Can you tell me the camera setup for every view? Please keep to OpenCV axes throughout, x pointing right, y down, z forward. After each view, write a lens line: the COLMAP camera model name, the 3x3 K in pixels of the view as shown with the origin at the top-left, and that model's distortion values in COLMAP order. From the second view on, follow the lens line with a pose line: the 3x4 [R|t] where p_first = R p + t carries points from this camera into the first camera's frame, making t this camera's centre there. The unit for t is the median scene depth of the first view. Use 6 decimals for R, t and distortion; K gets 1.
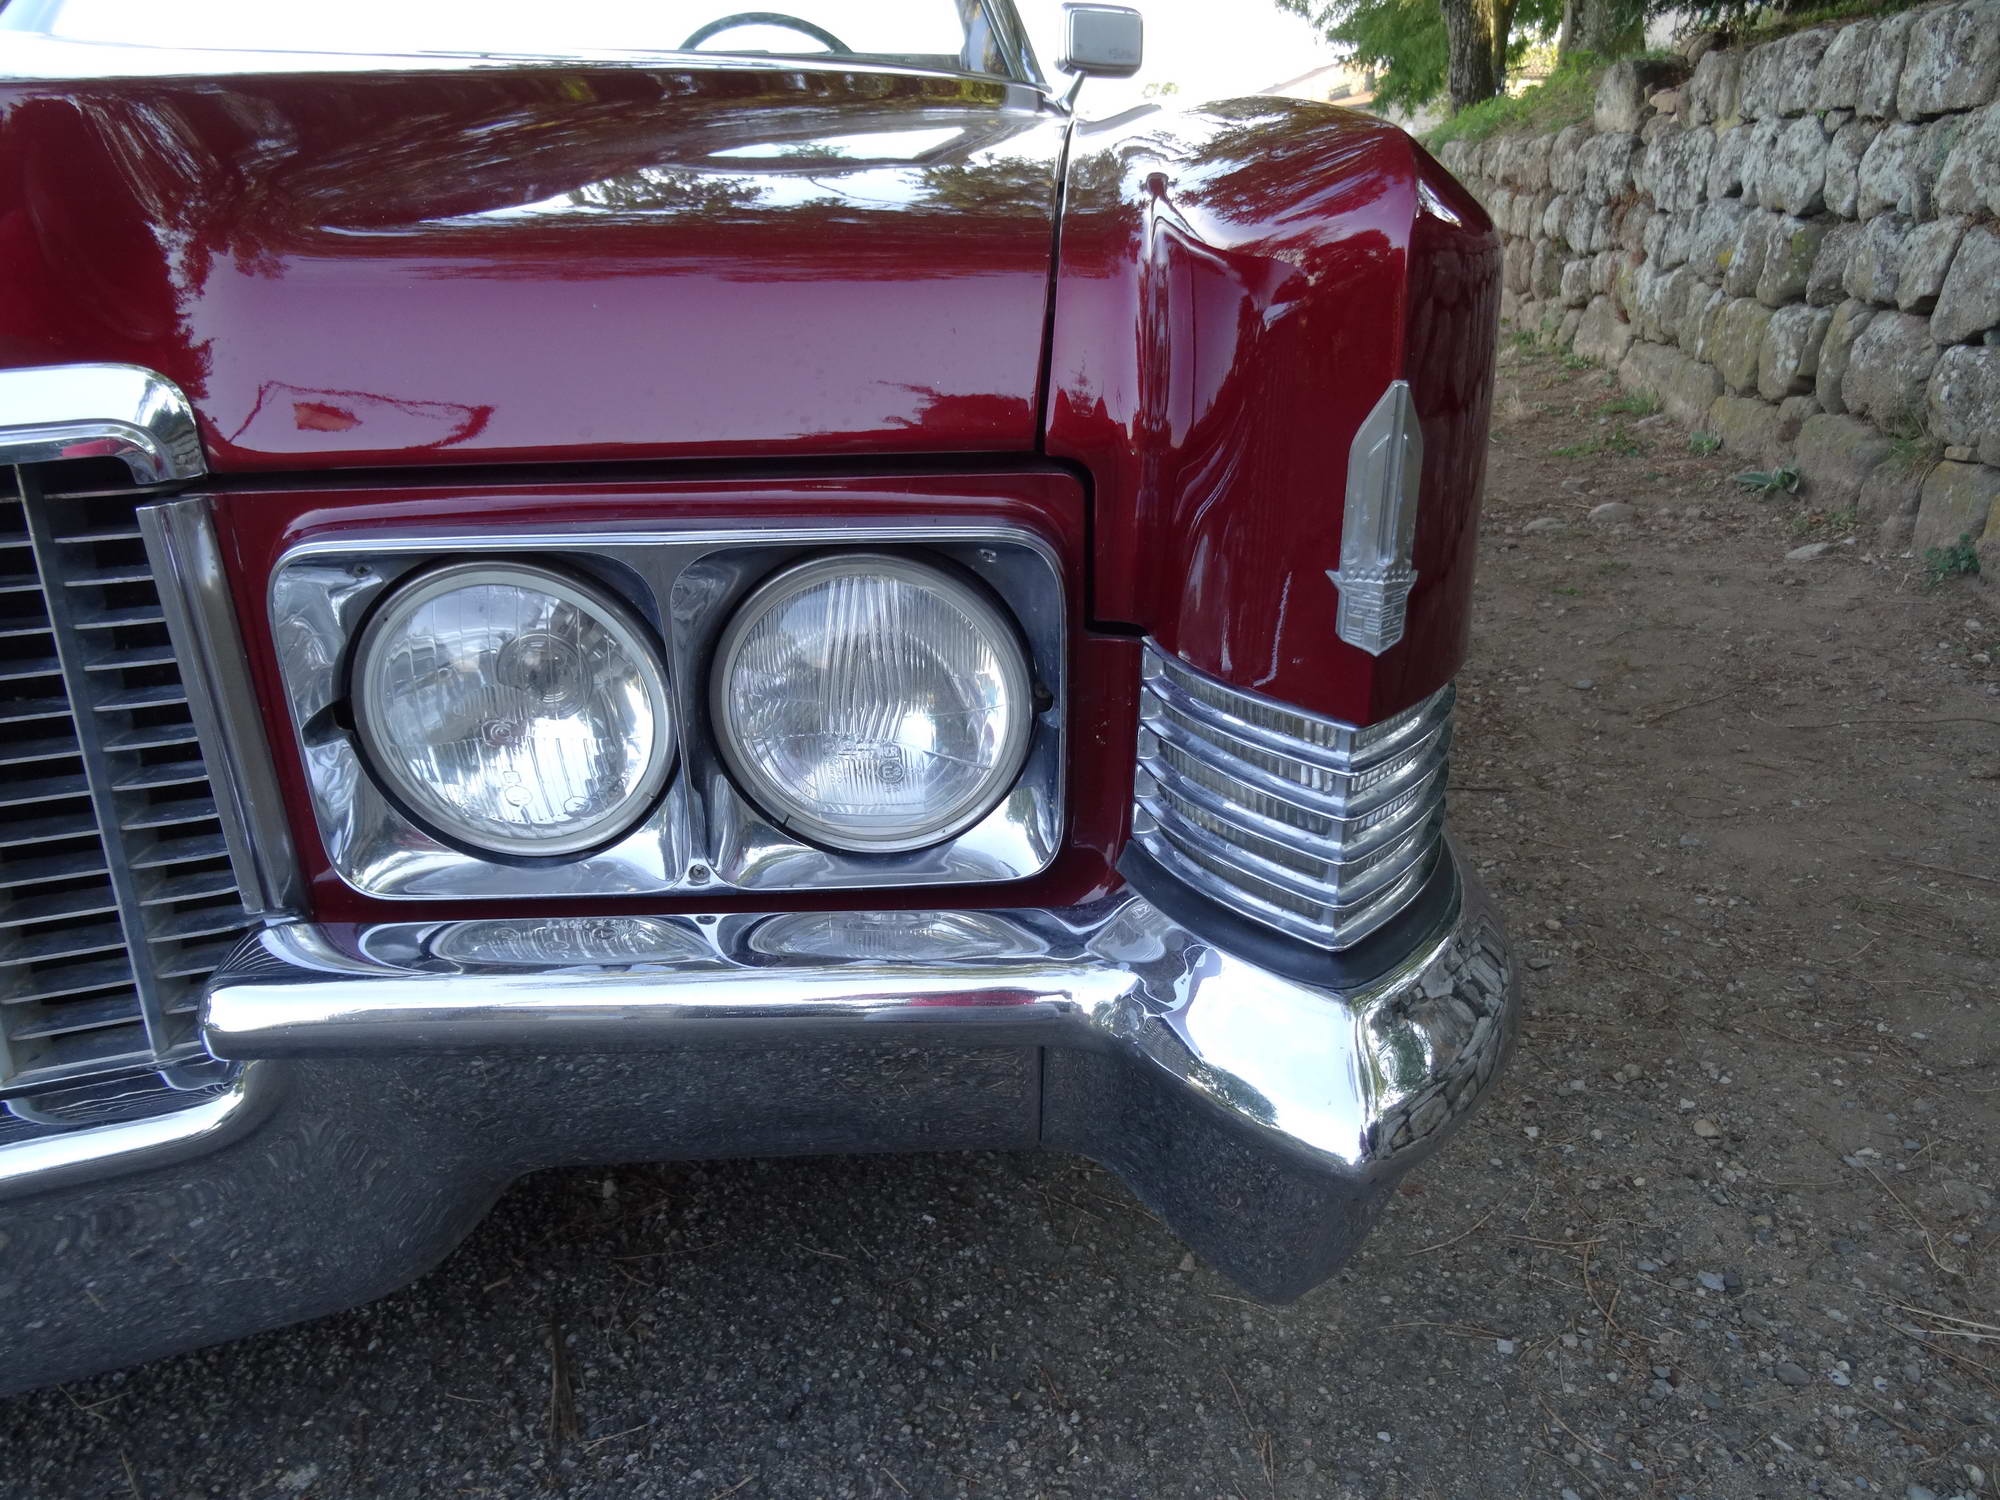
lens RADIAL K [[1444.4, 0, 995.9], [0, 1444.4, 755.5], [0, 0, 1]] dist [0.002517, -0.002302]
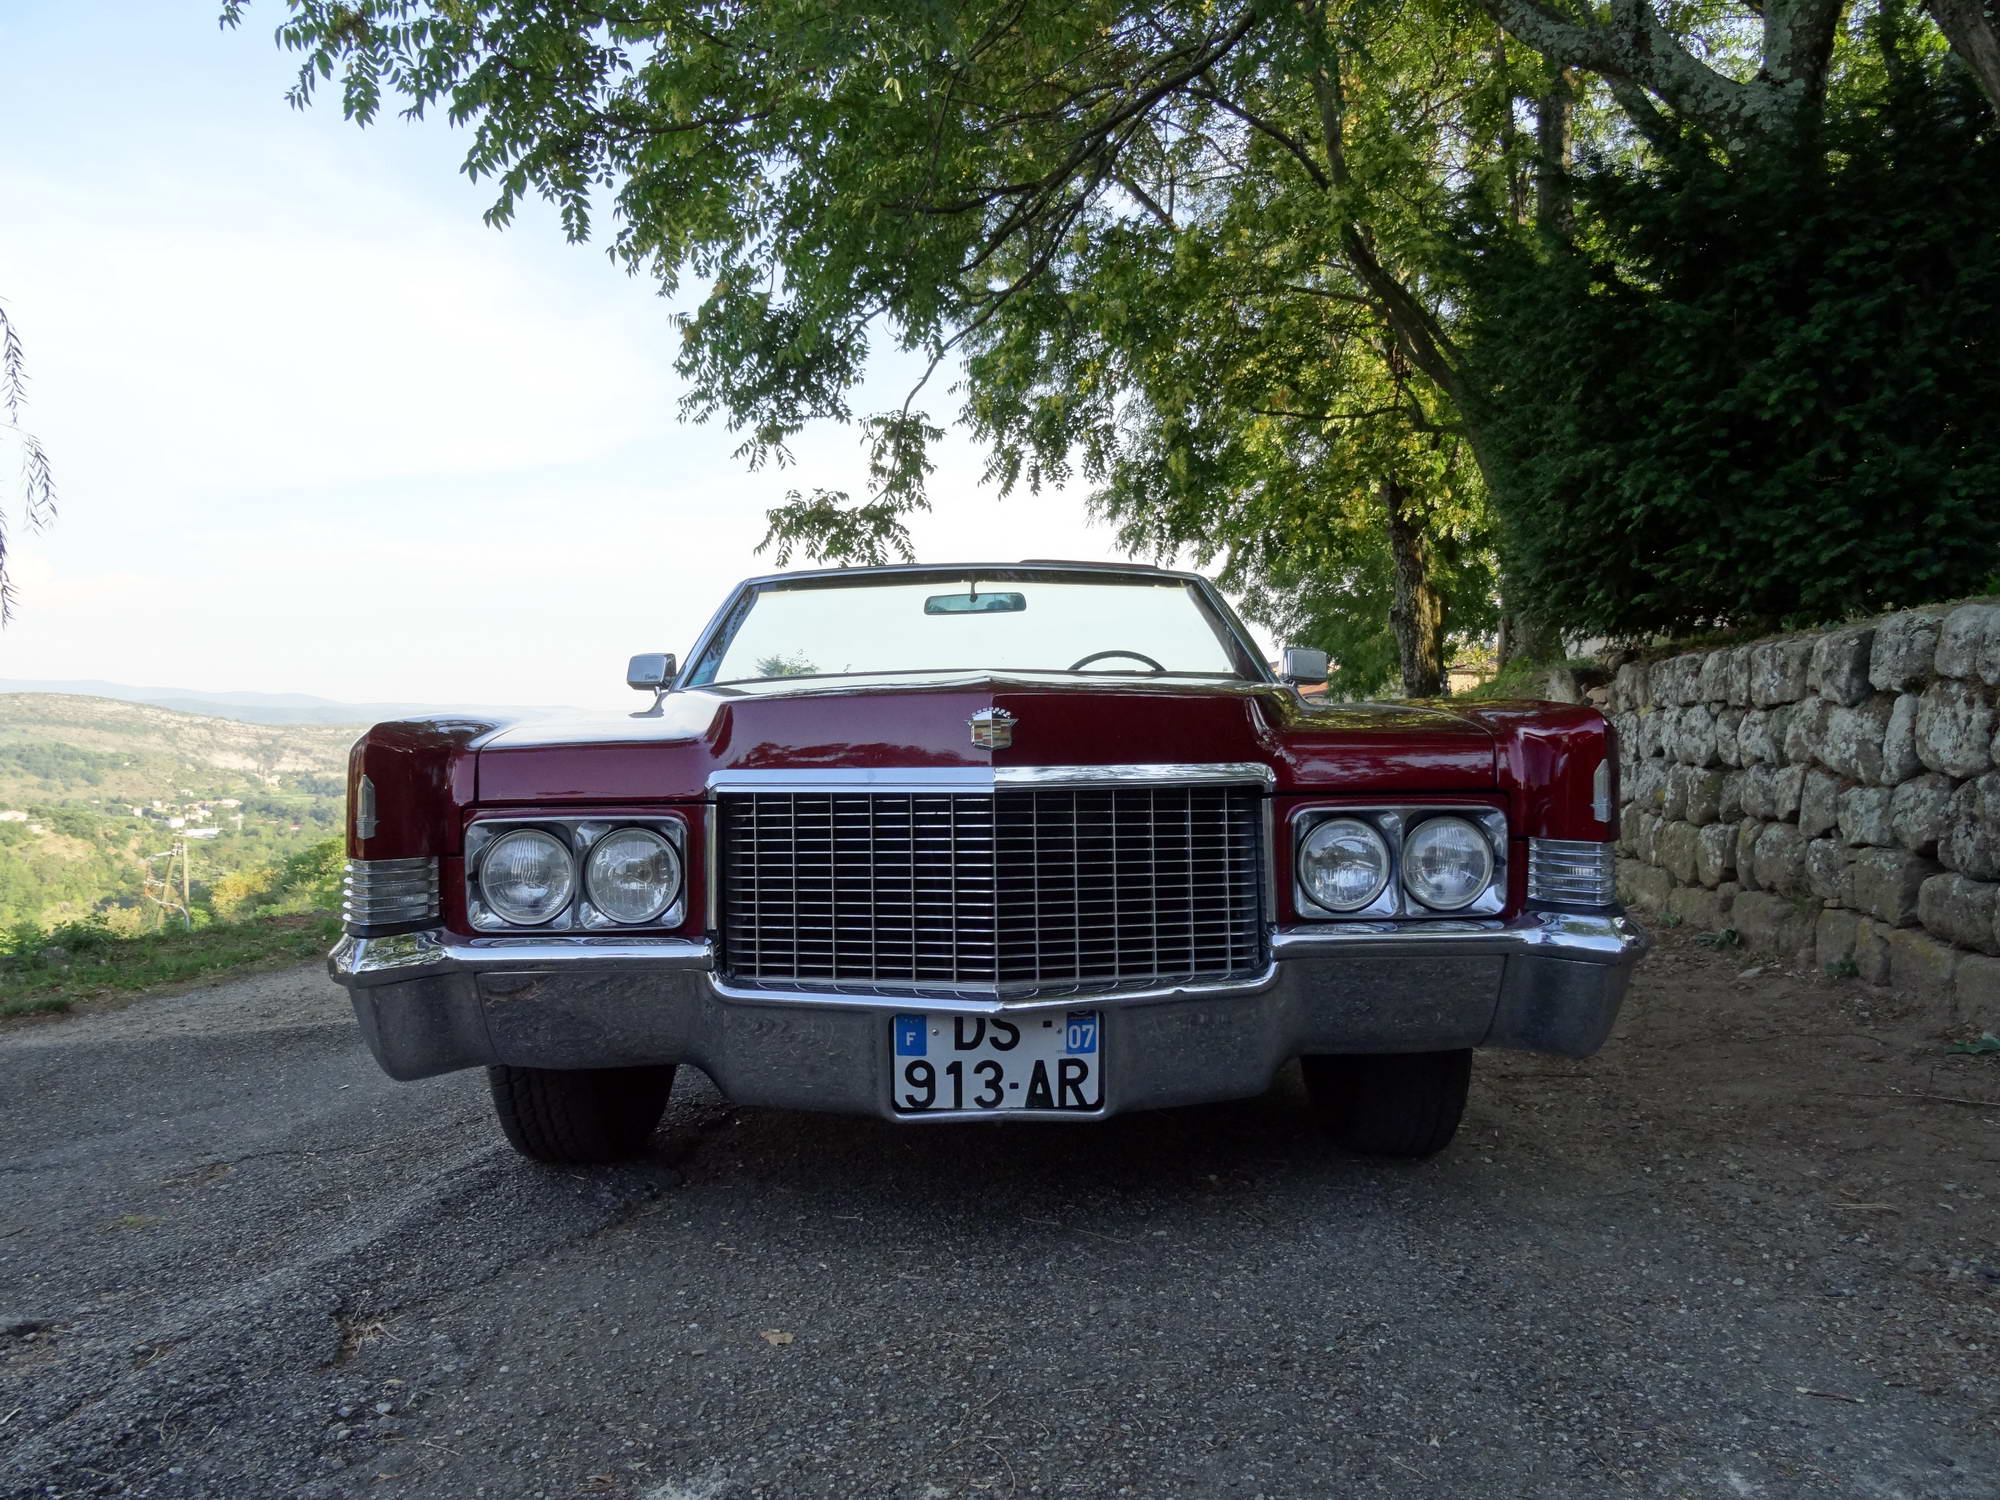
lens RADIAL K [[1443.2, 0, 1001.2], [0, 1443.2, 738.3], [0, 0, 1]] dist [-0.002889, -0.004692]
pose [[0.999795, 0.004816, 0.019655, -0.201109], [0.003026, 0.924762, -0.380533, 0.164572], [-0.020009, 0.380514, 0.924559, -0.374536]]
